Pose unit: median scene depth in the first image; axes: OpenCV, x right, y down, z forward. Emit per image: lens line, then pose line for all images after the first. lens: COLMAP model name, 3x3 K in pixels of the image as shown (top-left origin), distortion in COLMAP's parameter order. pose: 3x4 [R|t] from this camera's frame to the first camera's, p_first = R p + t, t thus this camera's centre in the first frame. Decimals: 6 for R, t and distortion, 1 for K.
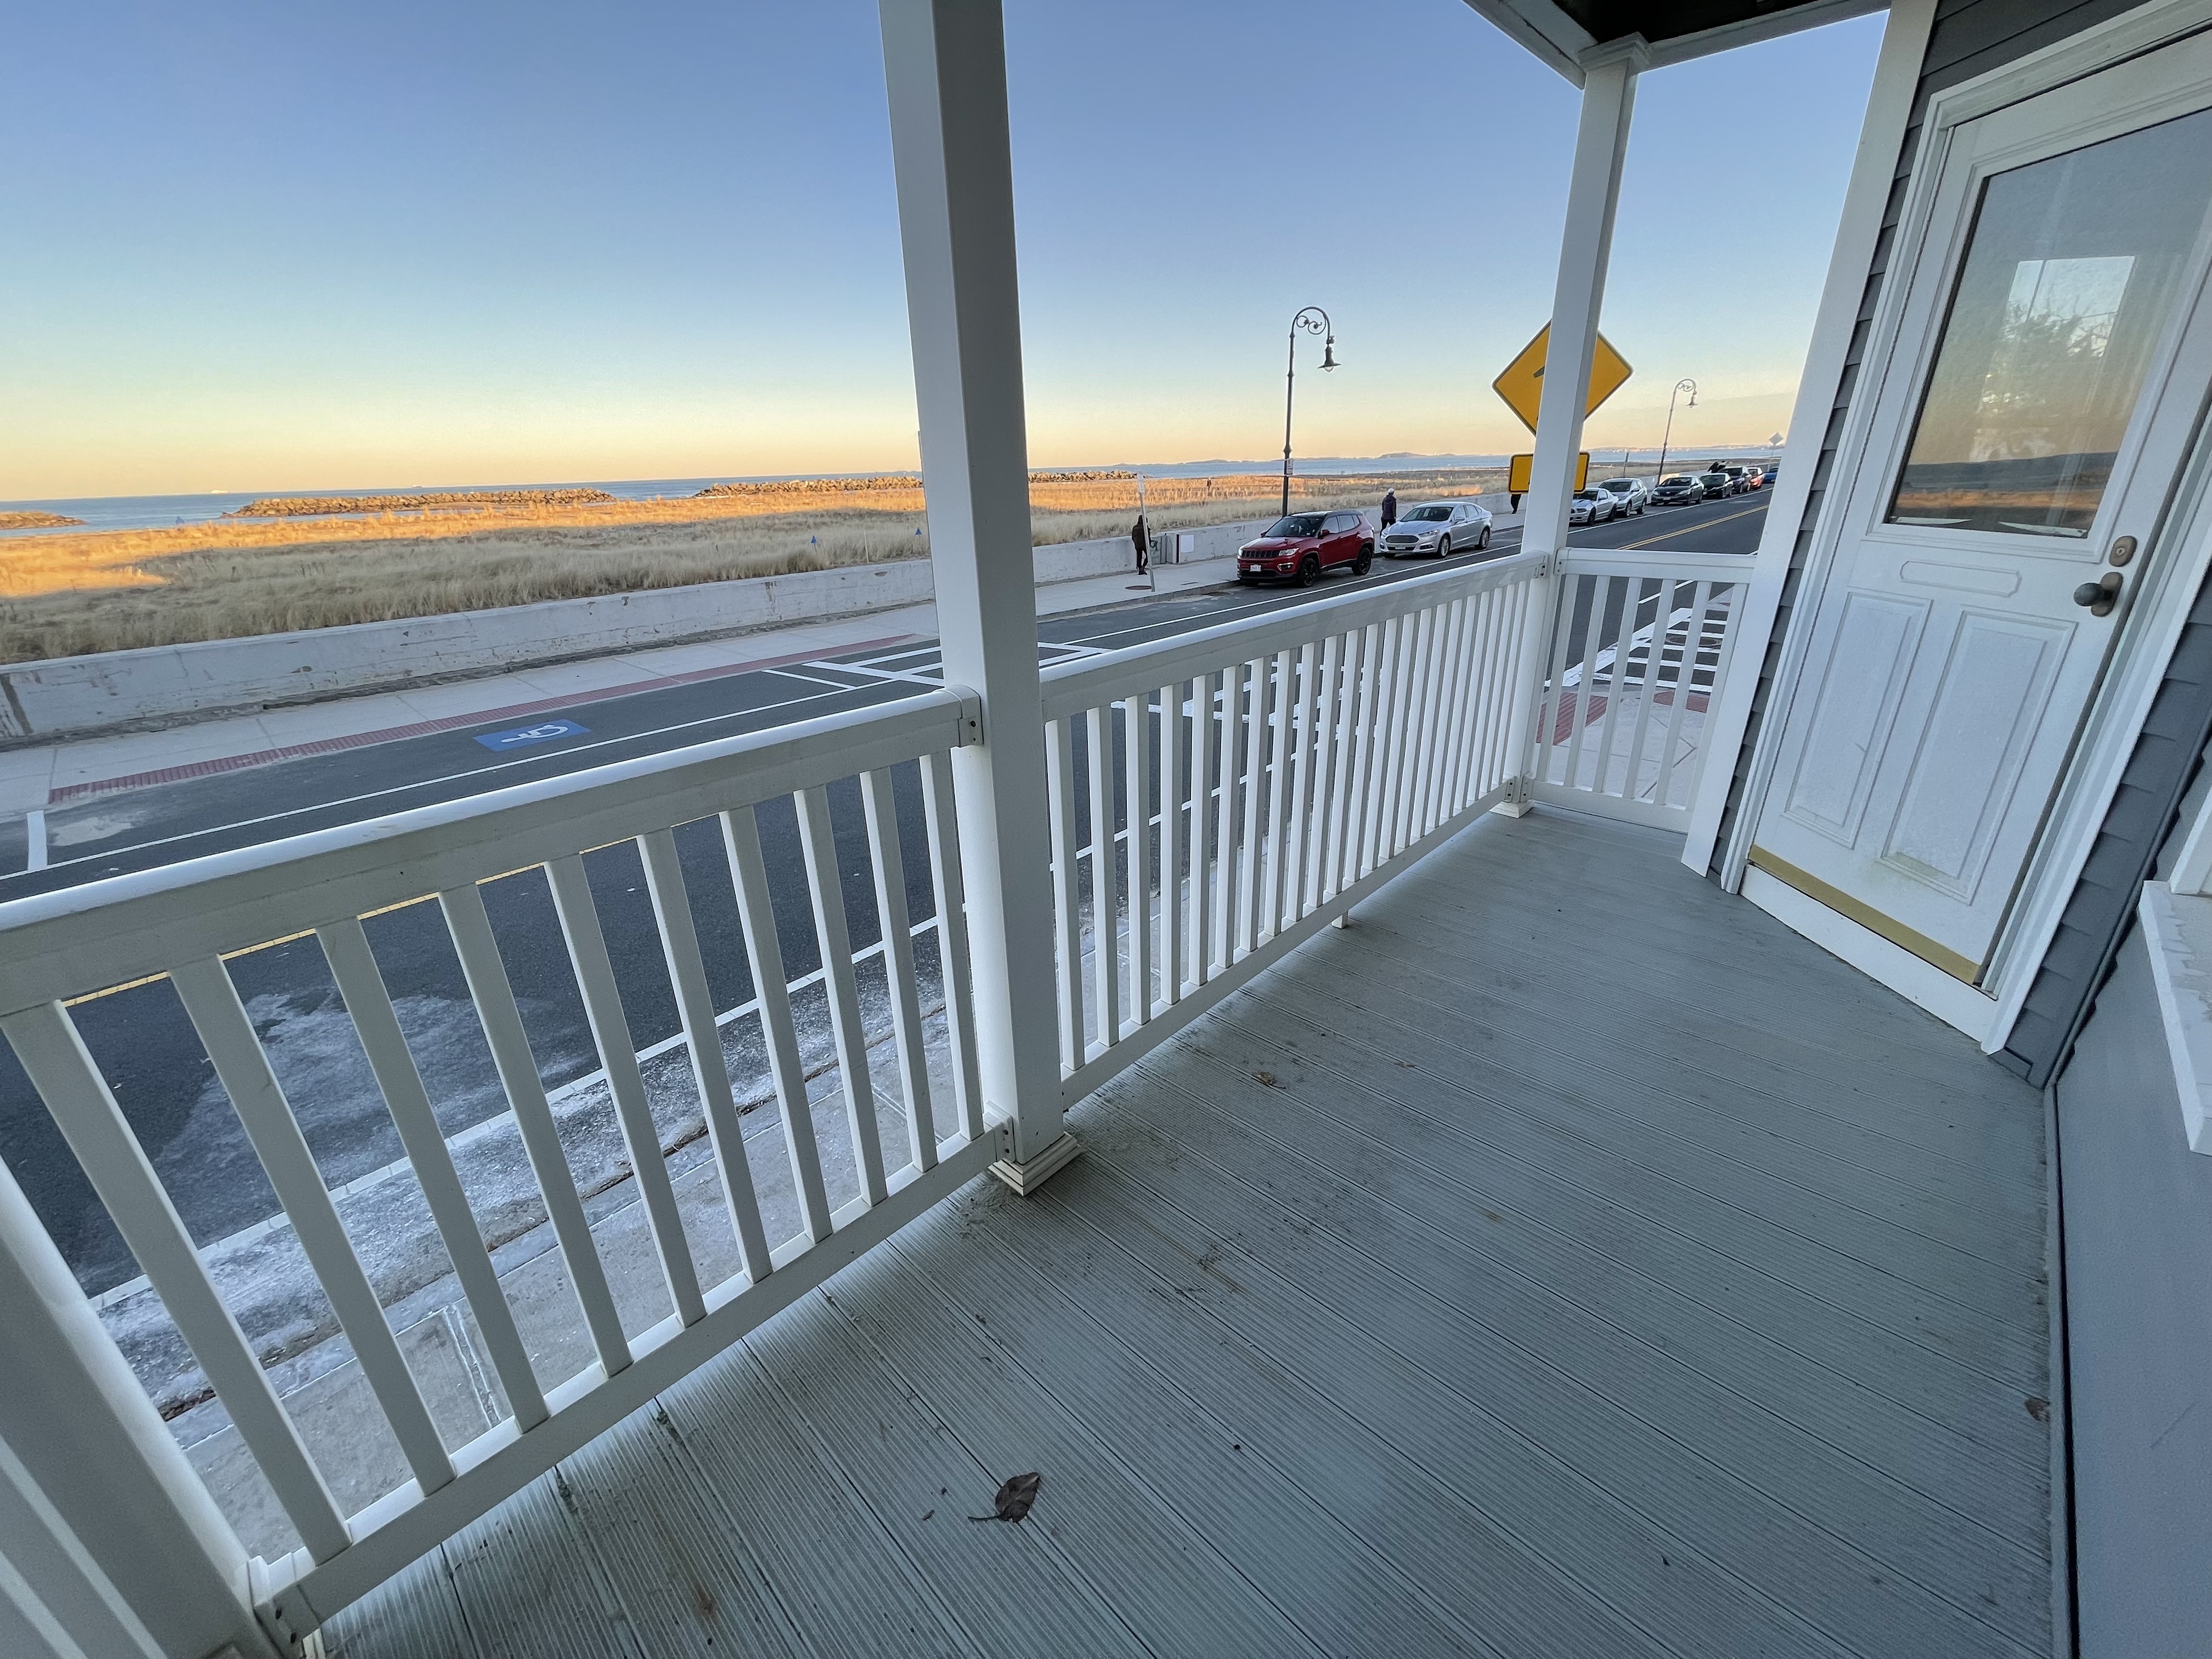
lens RADIAL K [[883.4, 0, 1100.0], [0, 883.4, 821.1], [0, 0, 1]] dist [0.003293, 0.000448]
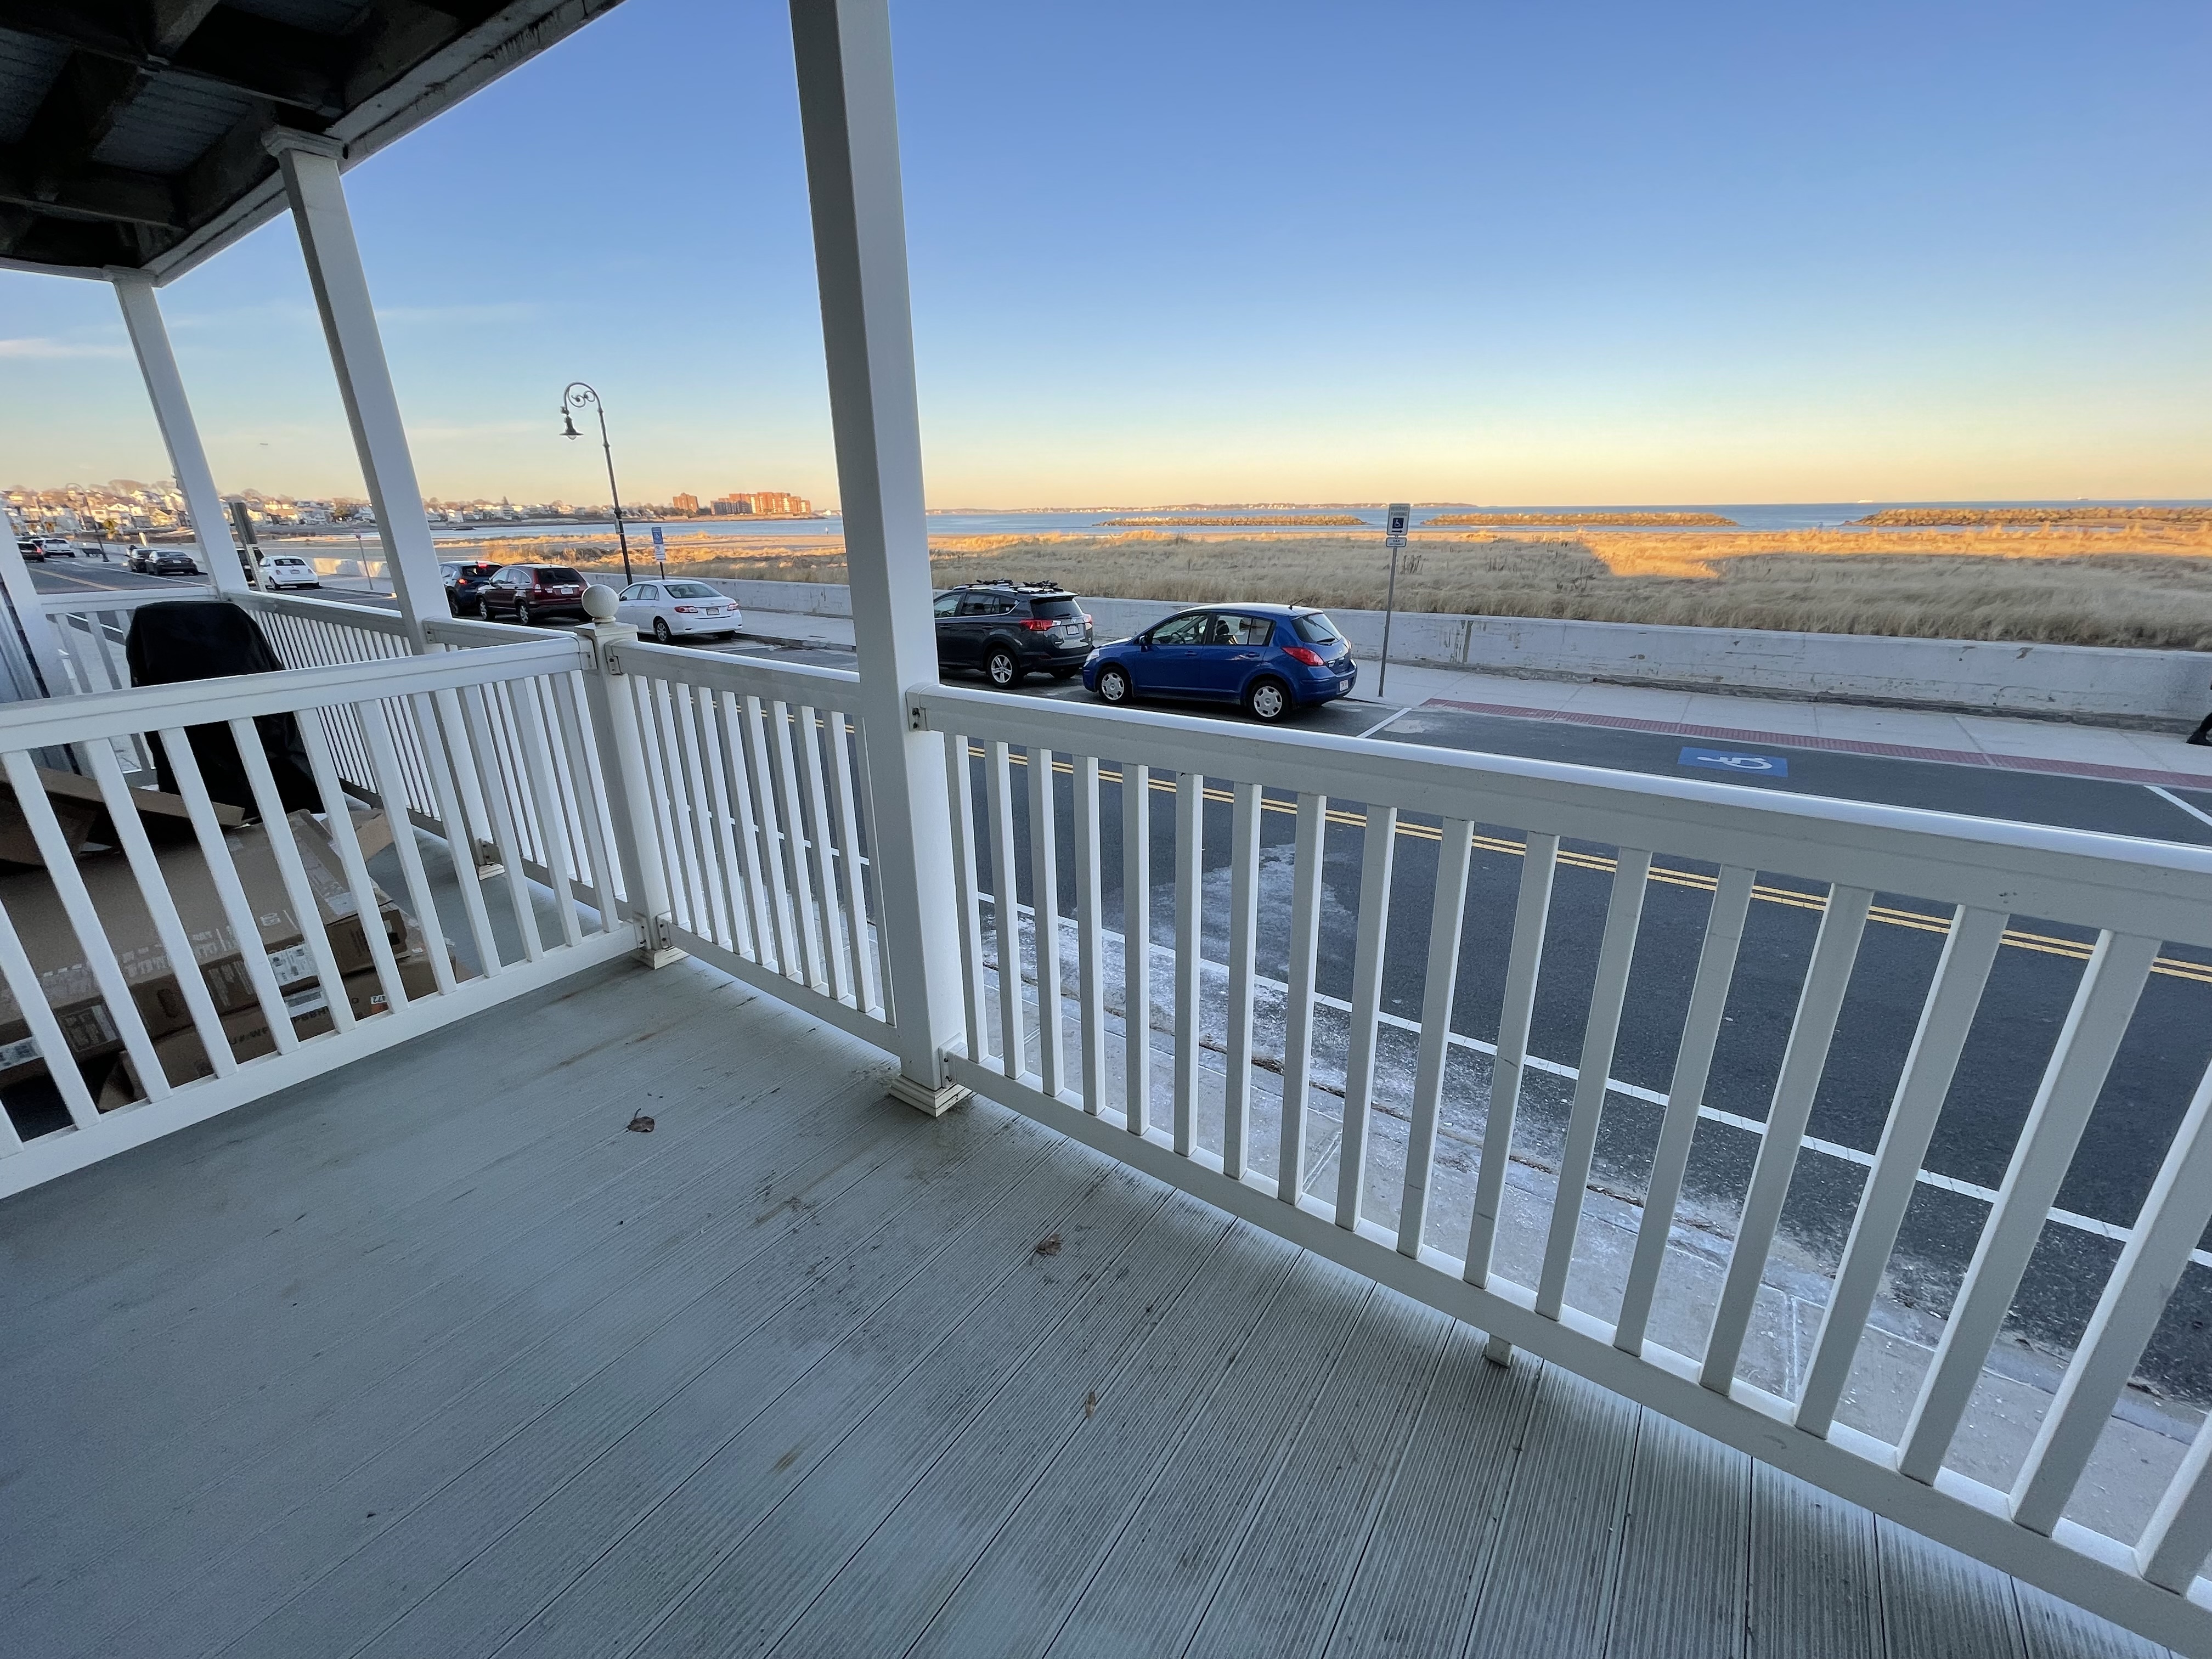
lens RADIAL K [[883.7, 0, 1159.2], [0, 883.7, 869.6], [0, 0, 1]] dist [0.002675, 0.000256]
pose [[0.183214, 0.398465, -0.898698, 0.146369], [-0.365294, 0.876311, 0.314068, -0.058289], [0.912684, 0.270748, 0.306109, 0.132433]]
